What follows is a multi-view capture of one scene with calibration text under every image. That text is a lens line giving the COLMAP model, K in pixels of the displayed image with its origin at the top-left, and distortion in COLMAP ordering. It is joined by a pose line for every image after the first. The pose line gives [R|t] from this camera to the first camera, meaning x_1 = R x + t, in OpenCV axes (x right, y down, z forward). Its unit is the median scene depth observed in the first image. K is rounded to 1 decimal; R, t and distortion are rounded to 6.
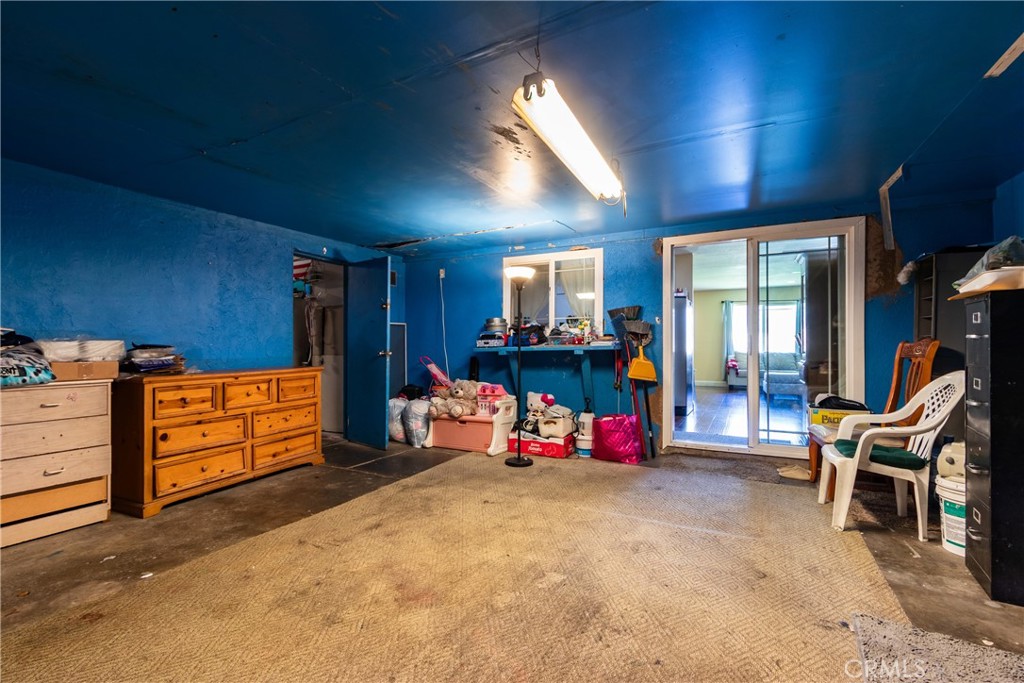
lens RADIAL K [[463.4, 0, 501.1], [0, 463.4, 345.3], [0, 0, 1]] dist [0.003549, 0.000047]
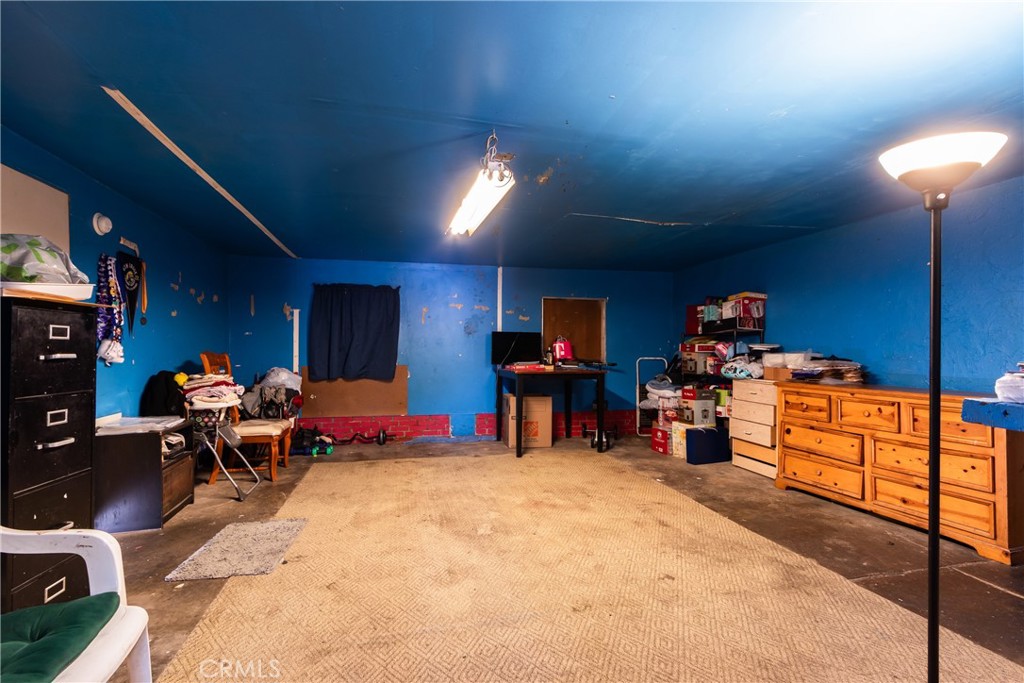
lens RADIAL K [[463.4, 0, 501.1], [0, 463.4, 345.3], [0, 0, 1]] dist [0.003549, 0.000047]
pose [[-0.752941, -0.005075, -0.658068, 0.741356], [-0.004161, 0.999987, -0.002950, -0.028318], [0.658075, 0.000518, -0.752953, 1.566286]]
